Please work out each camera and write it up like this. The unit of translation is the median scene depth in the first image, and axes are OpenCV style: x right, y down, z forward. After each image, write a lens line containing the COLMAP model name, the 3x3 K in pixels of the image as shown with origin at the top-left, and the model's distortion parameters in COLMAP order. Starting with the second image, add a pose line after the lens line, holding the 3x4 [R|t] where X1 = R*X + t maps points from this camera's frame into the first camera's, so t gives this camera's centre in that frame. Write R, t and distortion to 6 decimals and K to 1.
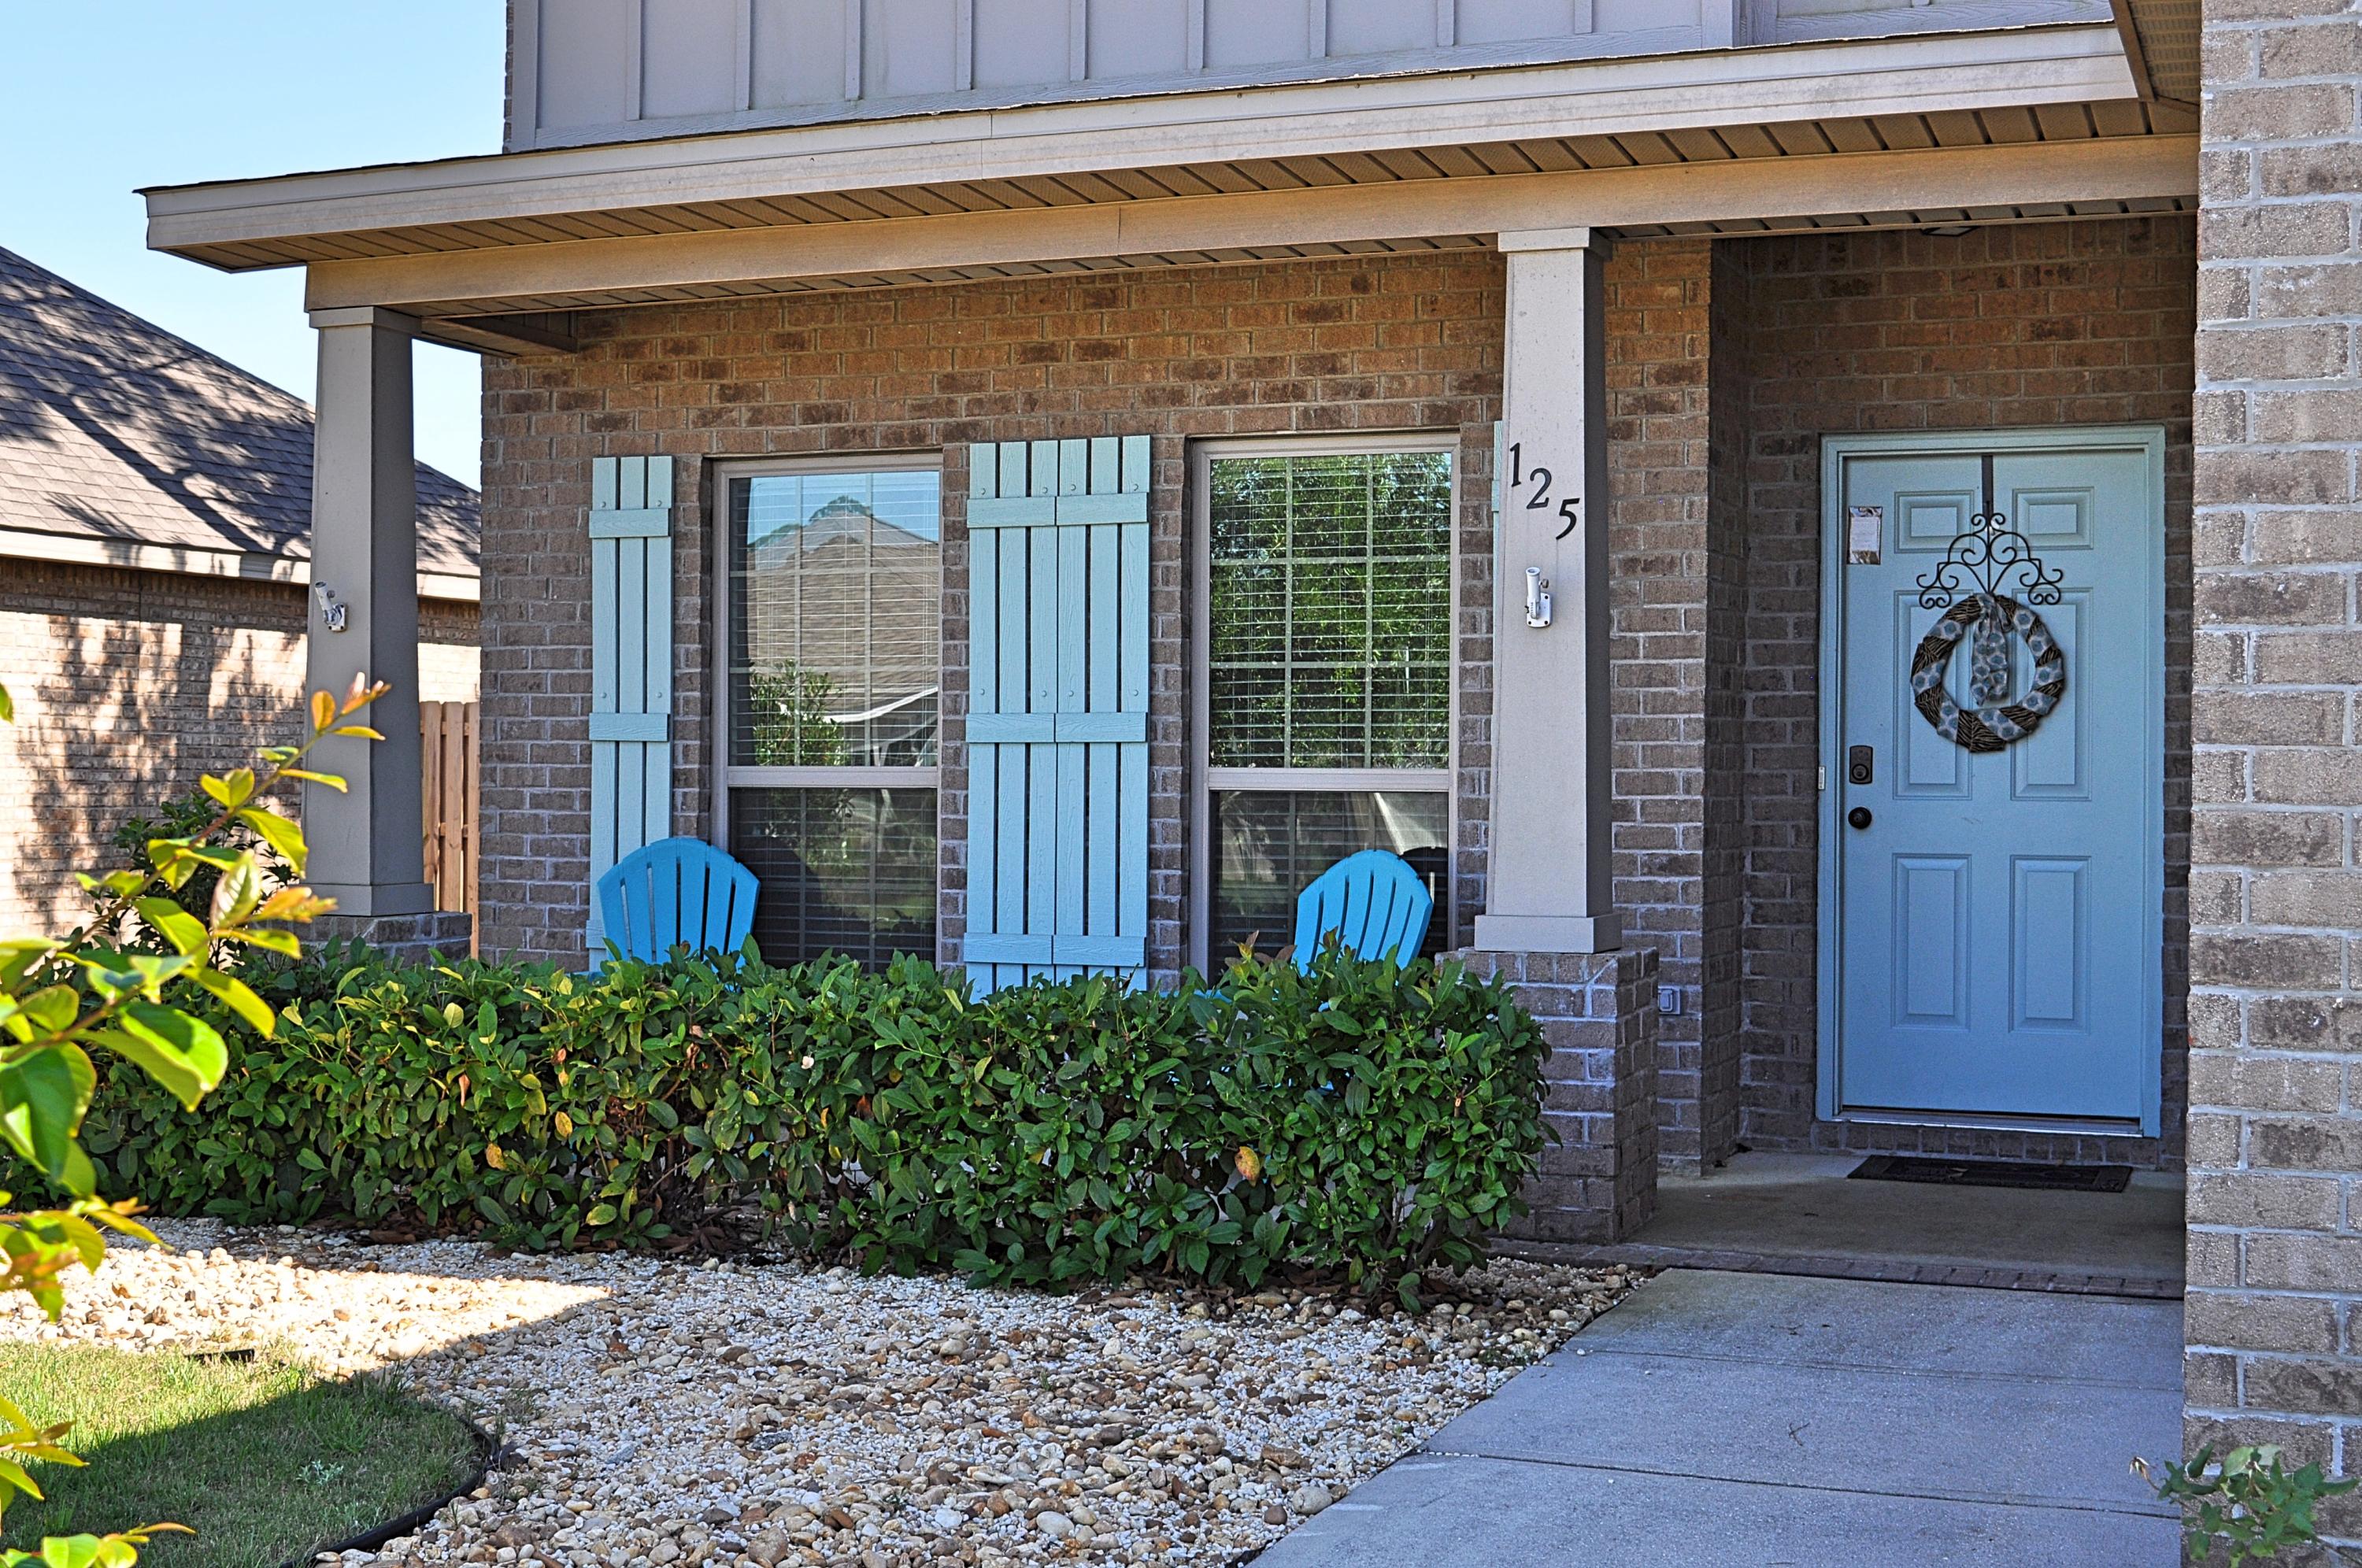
lens RADIAL K [[2954.4, 0, 1187.6], [0, 2954.4, 783.4], [0, 0, 1]] dist [-0.021282, 0.000000]
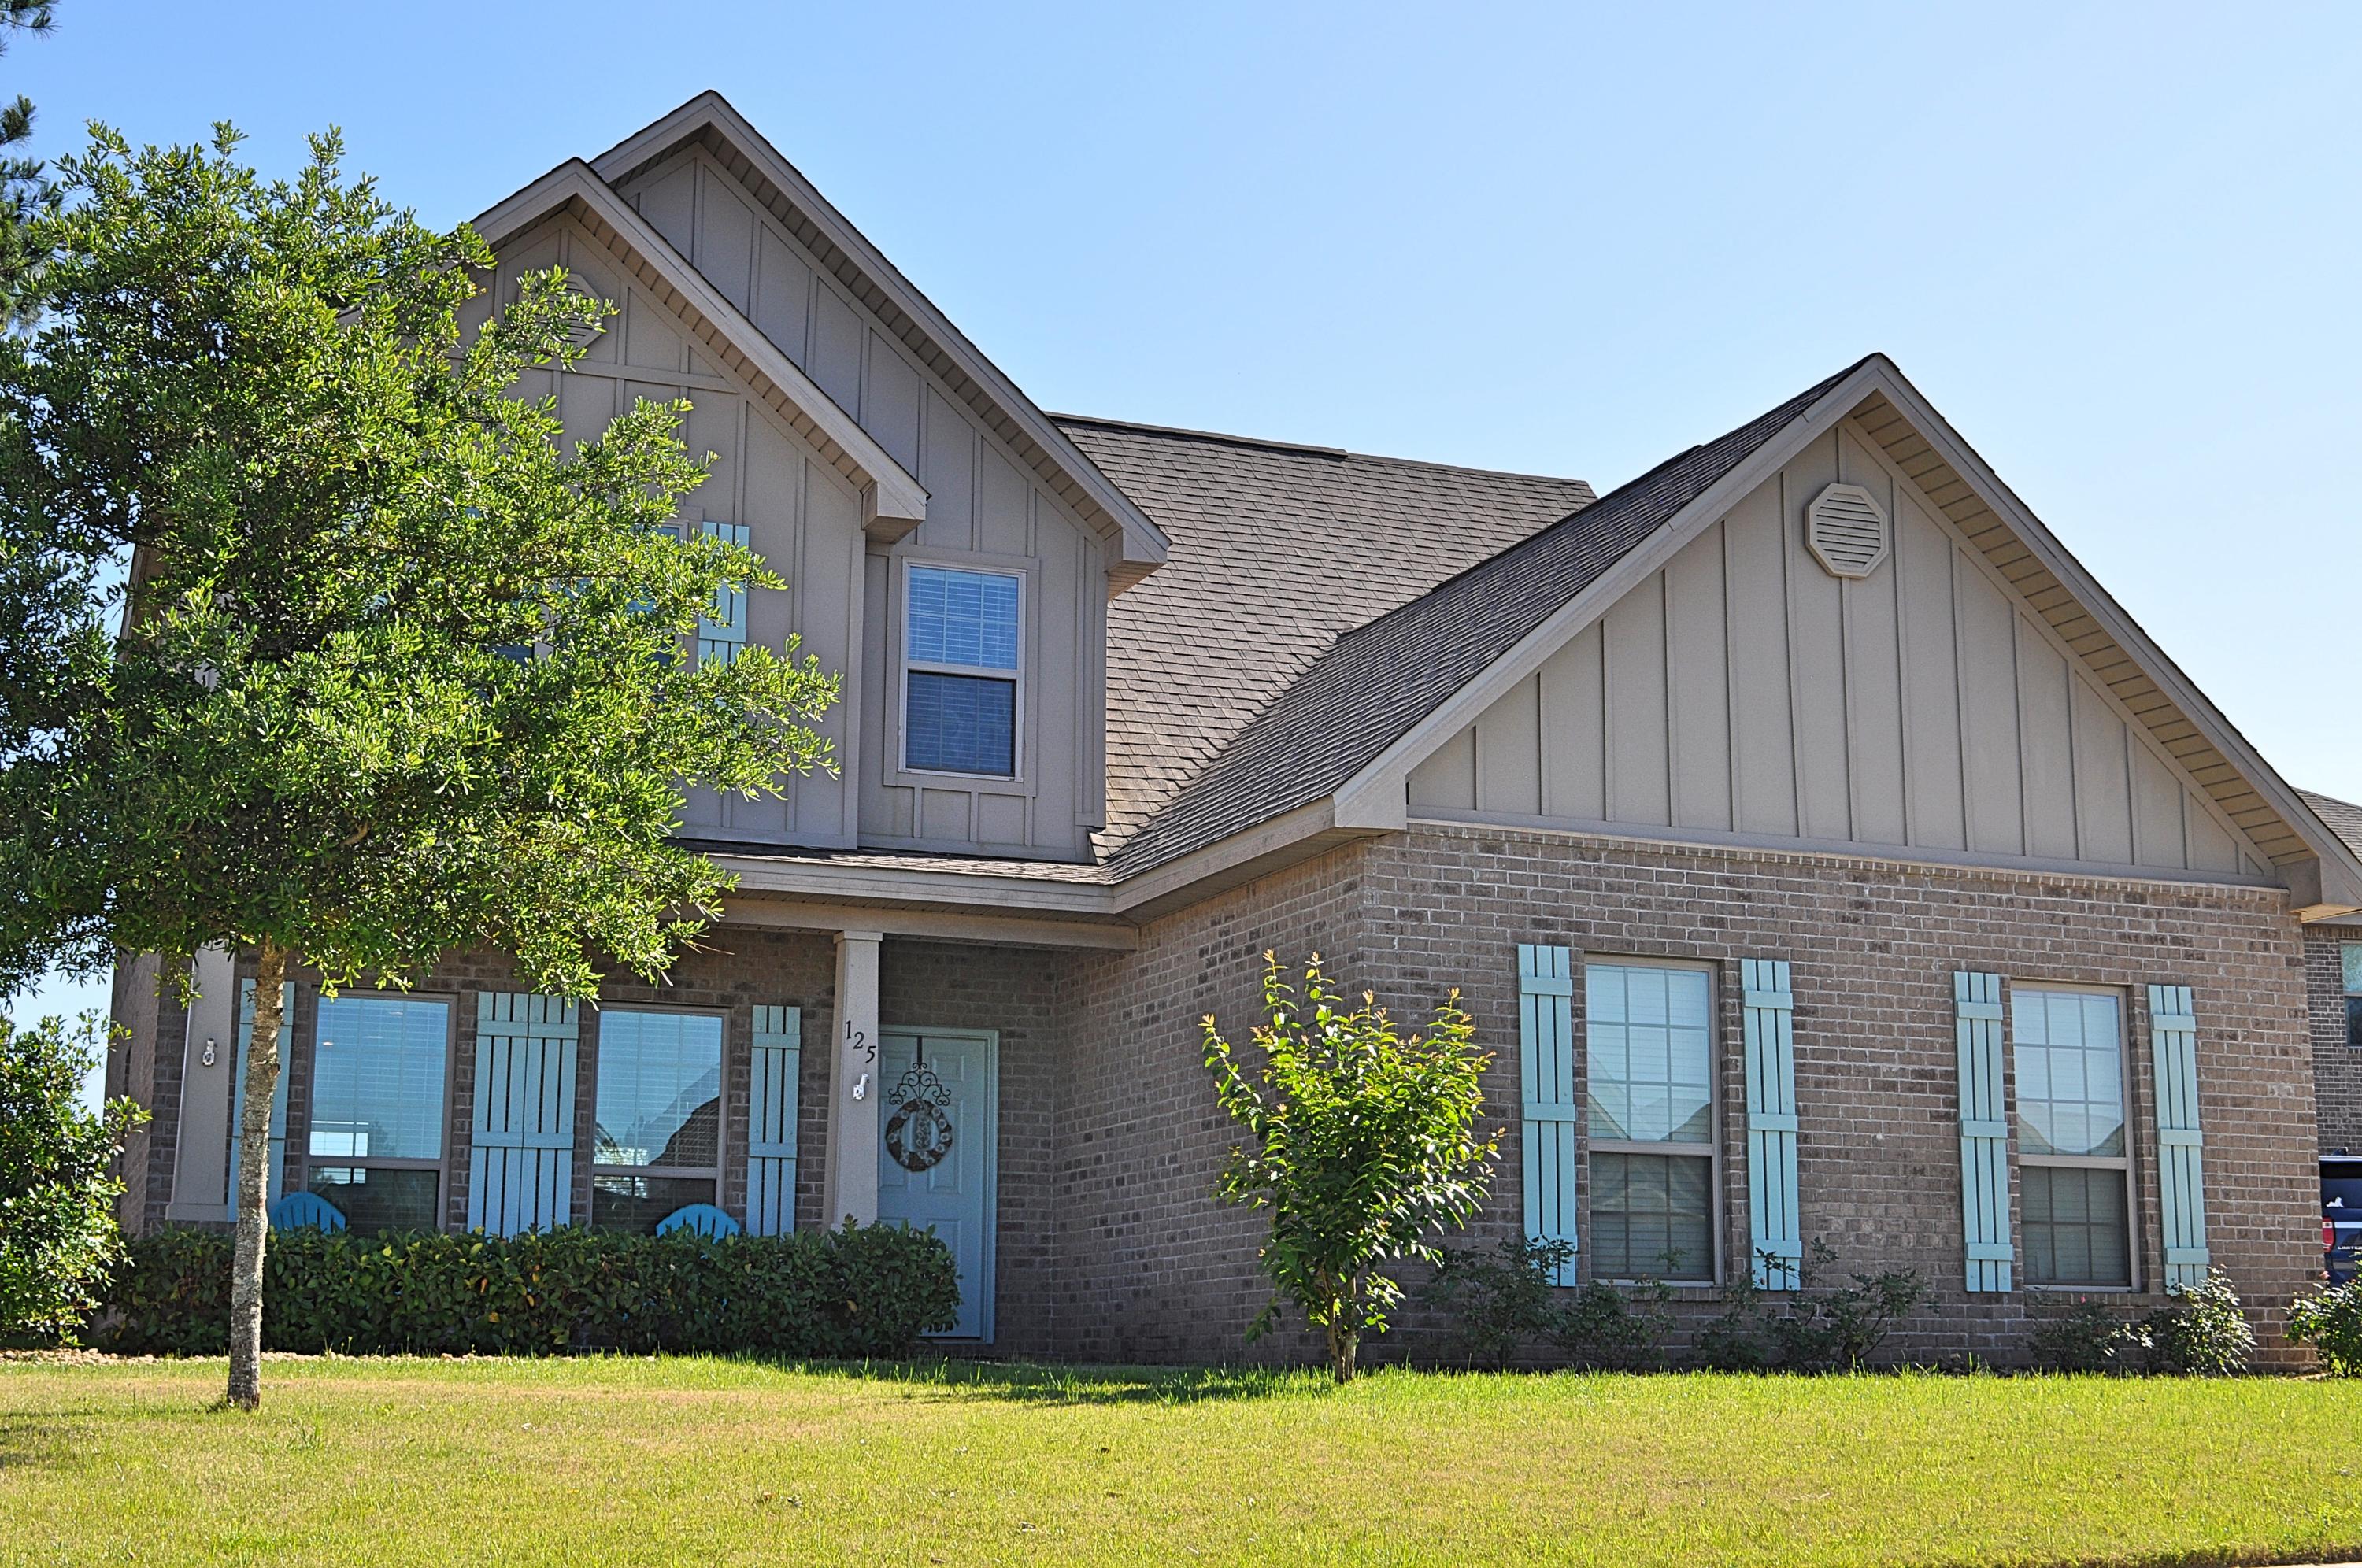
lens RADIAL K [[2954.4, 0, 1190.2], [0, 2954.4, 782.0], [0, 0, 1]] dist [-0.021282, 0.000000]
pose [[0.717799, 0.131564, 0.683707, -1.073088], [0.001143, 0.981761, -0.190117, 0.117457], [-0.696249, 0.137248, 0.704557, -0.700774]]
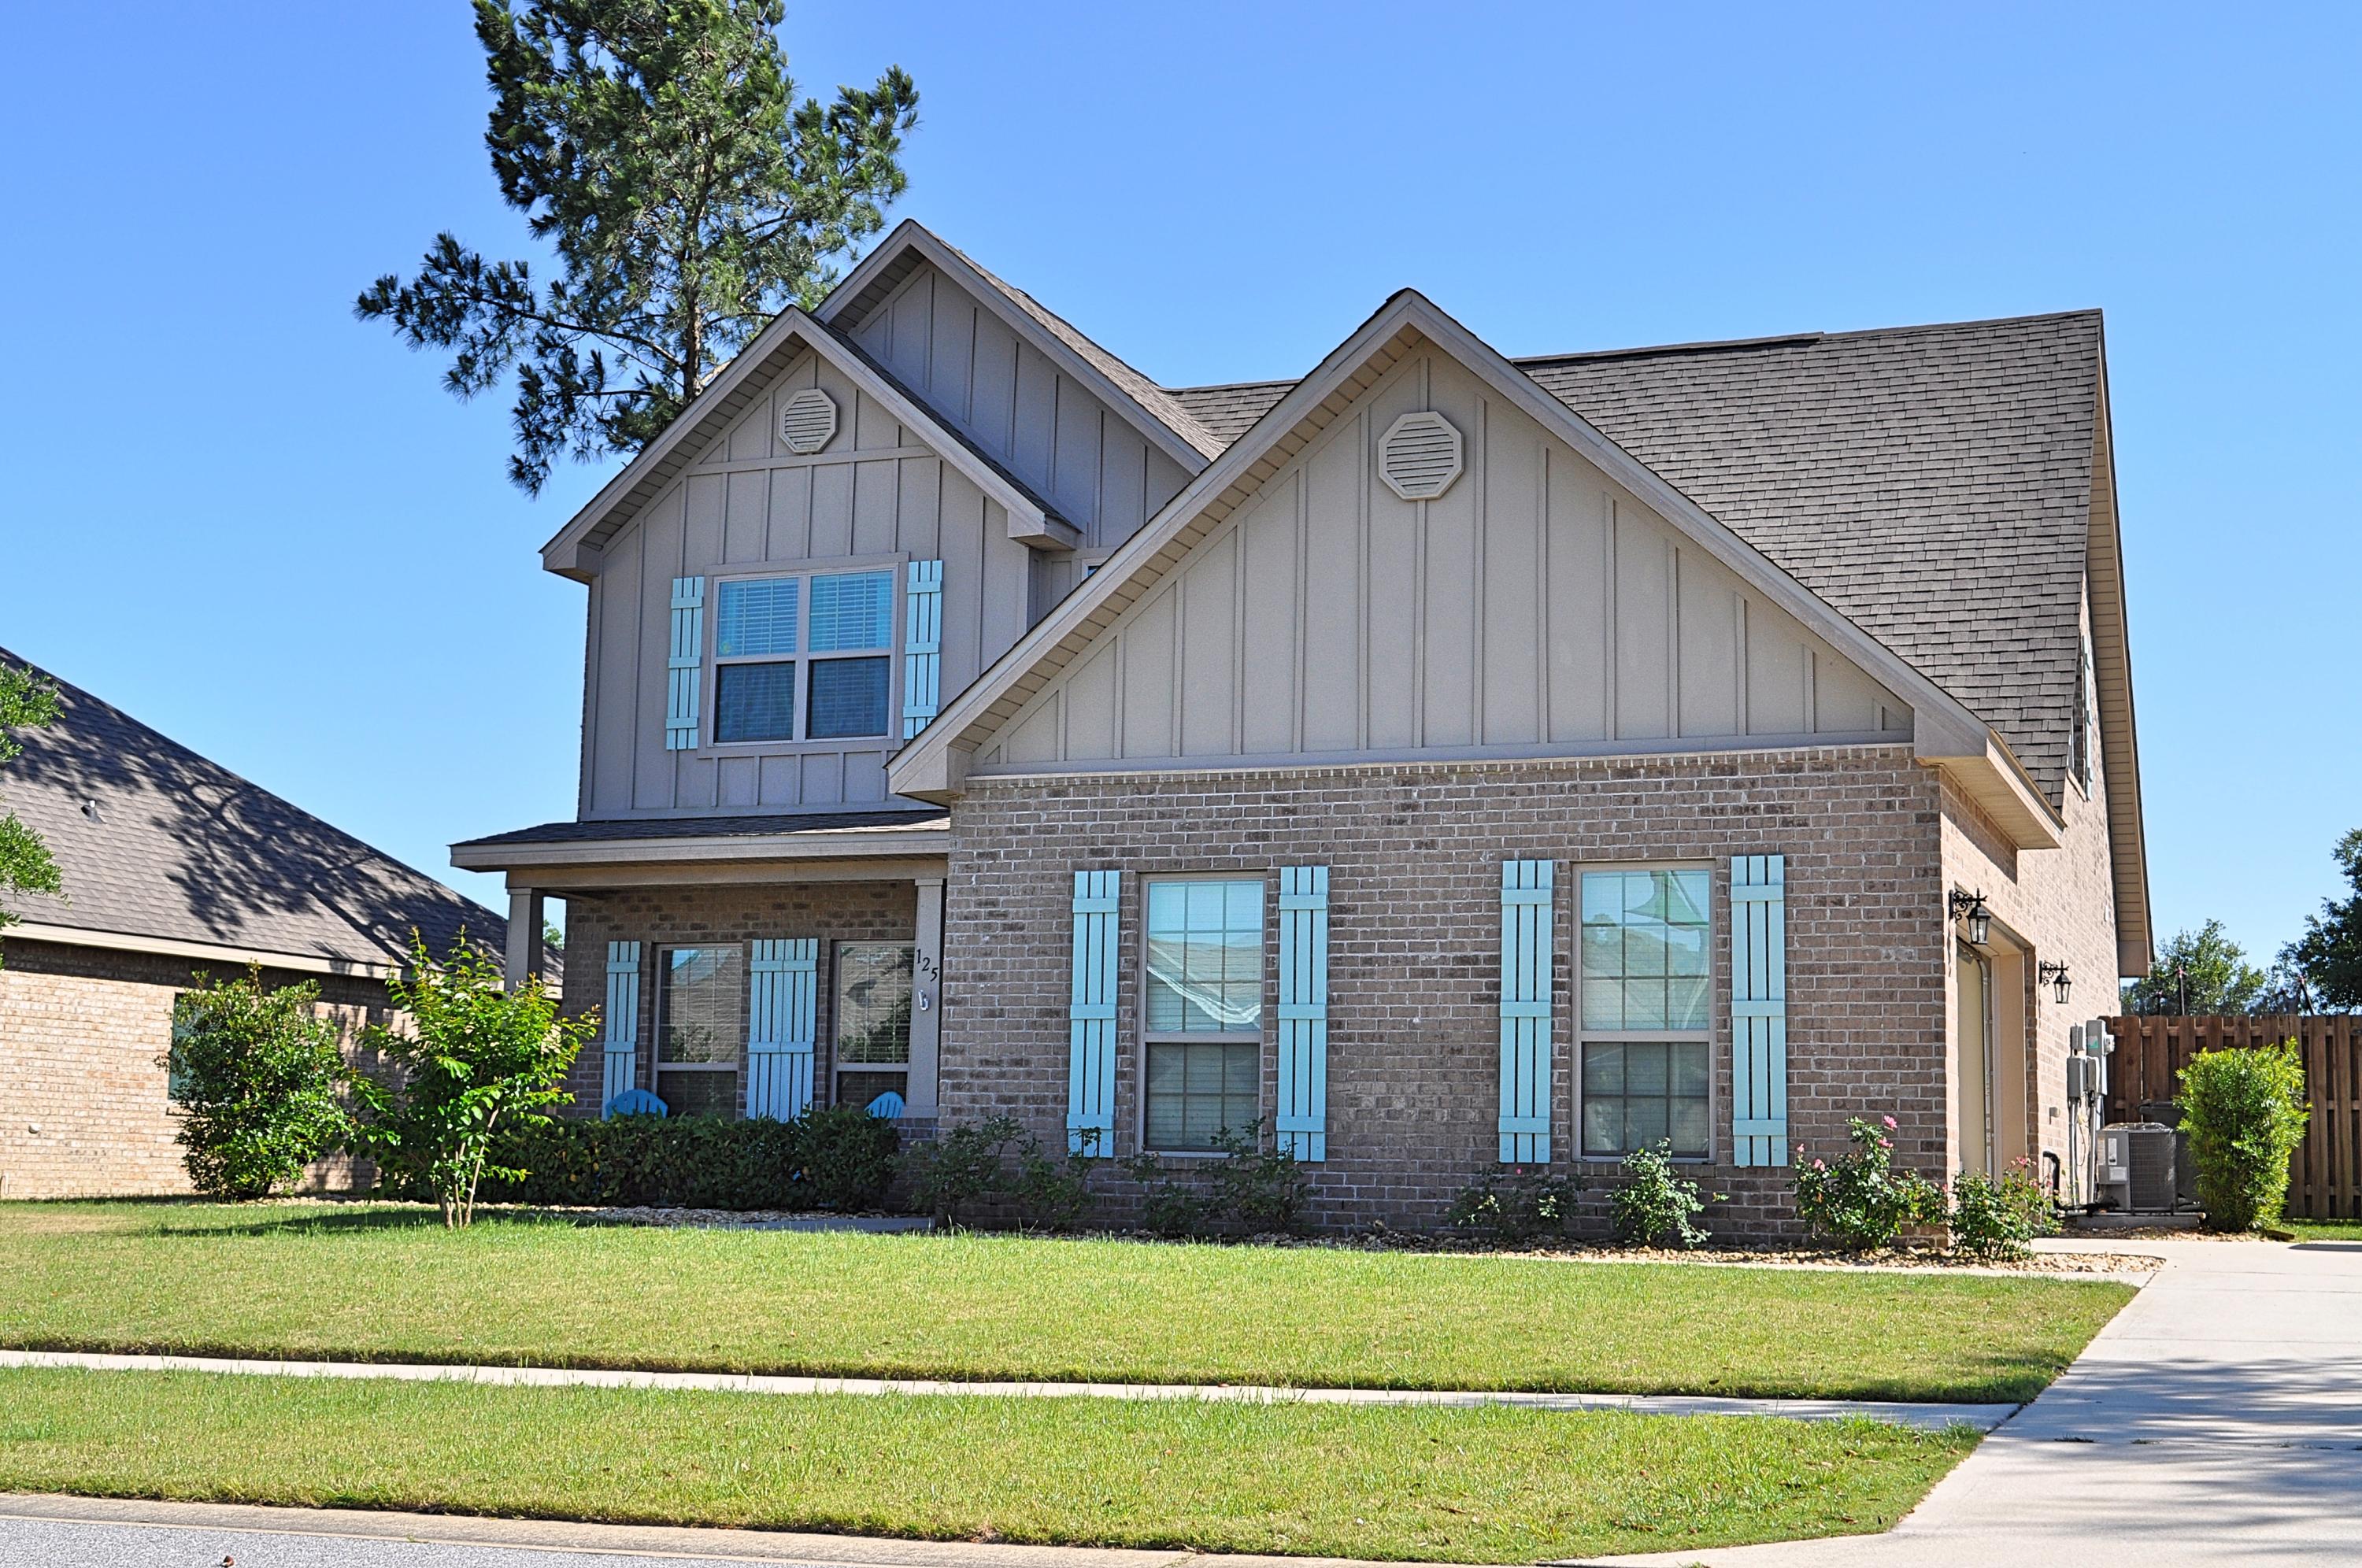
lens RADIAL K [[2954.4, 0, 1182.7], [0, 2954.4, 788.4], [0, 0, 1]] dist [-0.021282, 0.000000]
pose [[0.999898, 0.012656, 0.006595, 0.290646], [-0.011655, 0.990853, -0.134442, 0.101083], [-0.008236, 0.134352, 0.990899, -1.633459]]
